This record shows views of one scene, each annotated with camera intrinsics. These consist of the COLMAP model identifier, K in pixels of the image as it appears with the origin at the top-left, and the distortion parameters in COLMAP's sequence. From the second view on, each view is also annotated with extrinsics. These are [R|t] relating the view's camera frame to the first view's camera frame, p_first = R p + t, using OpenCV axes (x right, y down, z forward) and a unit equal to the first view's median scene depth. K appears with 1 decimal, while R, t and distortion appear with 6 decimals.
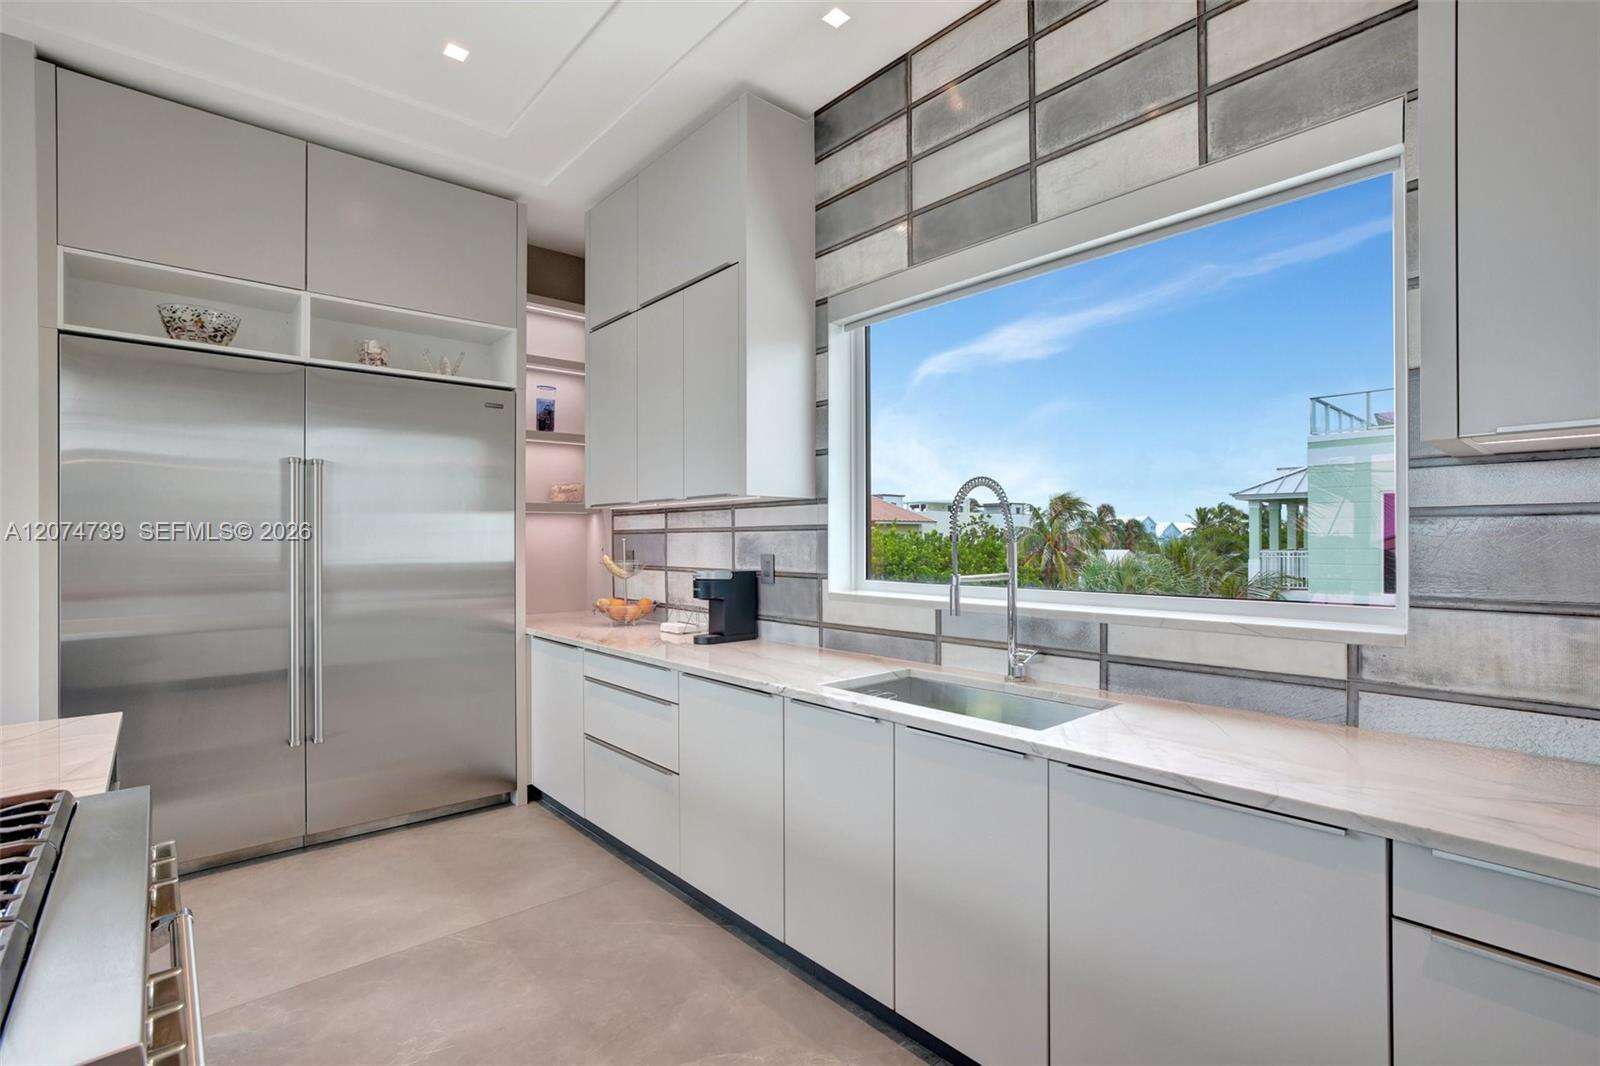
lens RADIAL K [[743.3, 0, 798.9], [0, 743.3, 534.1], [0, 0, 1]] dist [-0.000546, 0.000008]
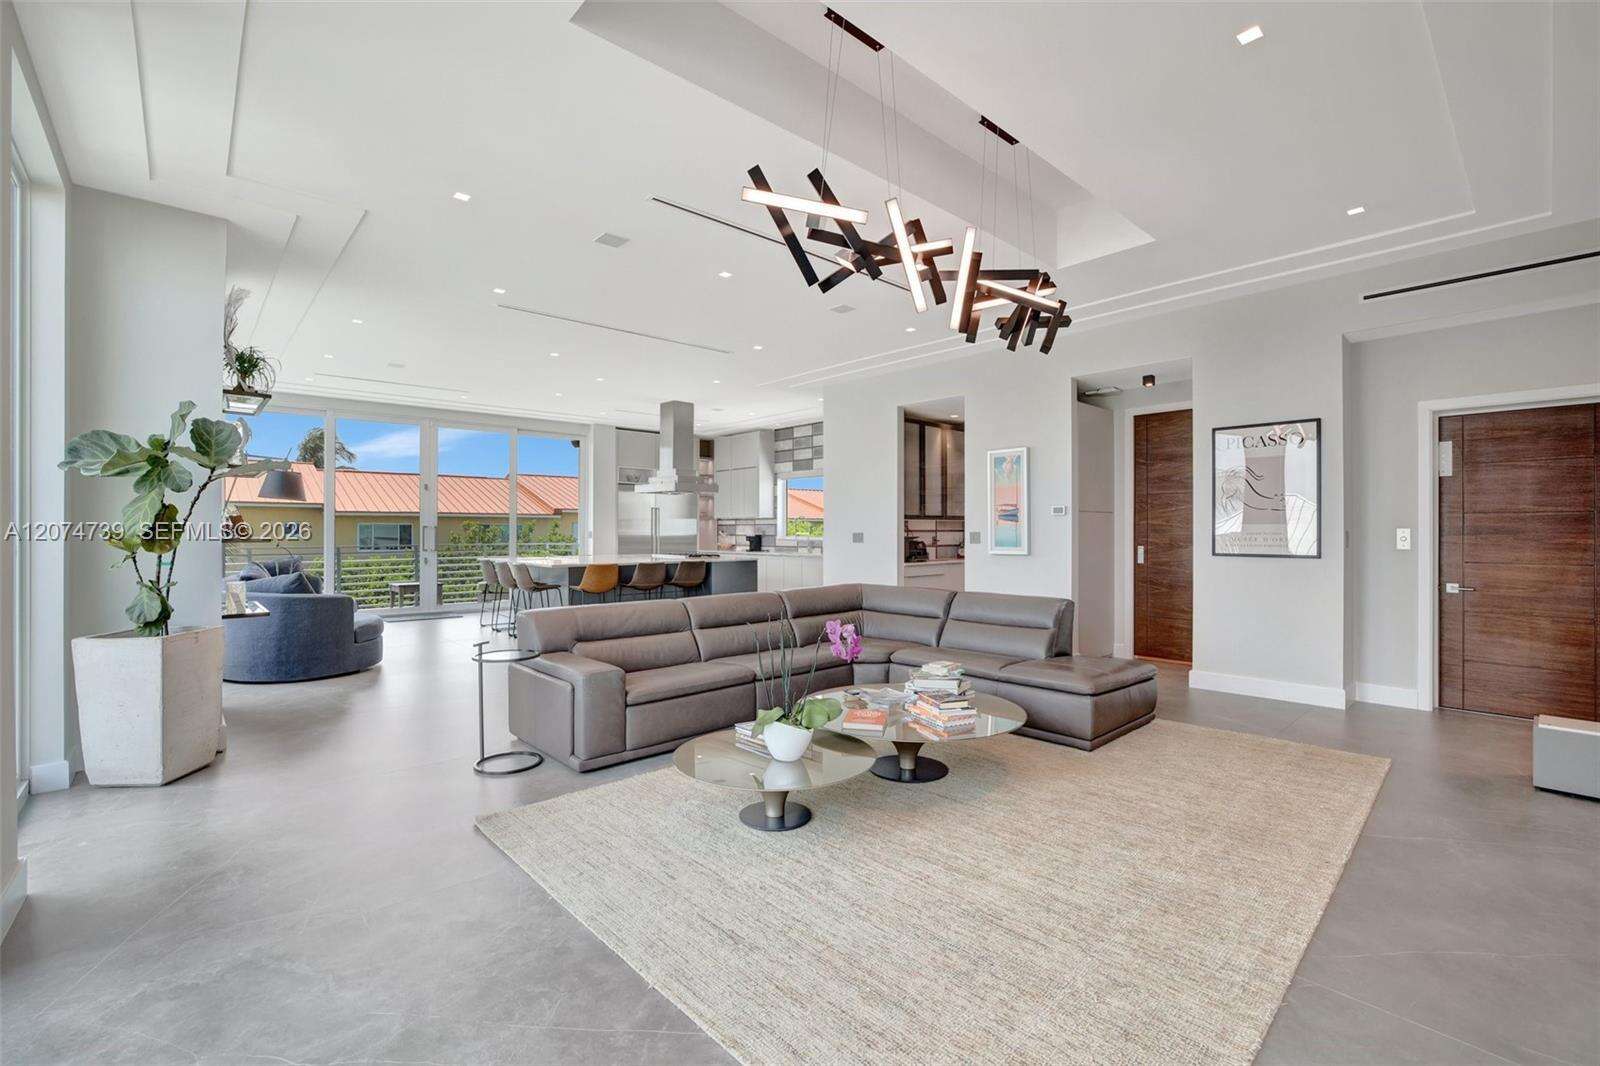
lens RADIAL K [[699.8, 0, 802.5], [0, 699.8, 532.9], [0, 0, 1]] dist [-0.000510, 0.000160]
pose [[0.999964, 0.005703, 0.006267, 0.163230], [-0.005745, 0.999961, 0.006704, 0.013067], [-0.006229, -0.006740, 0.999958, -3.142194]]
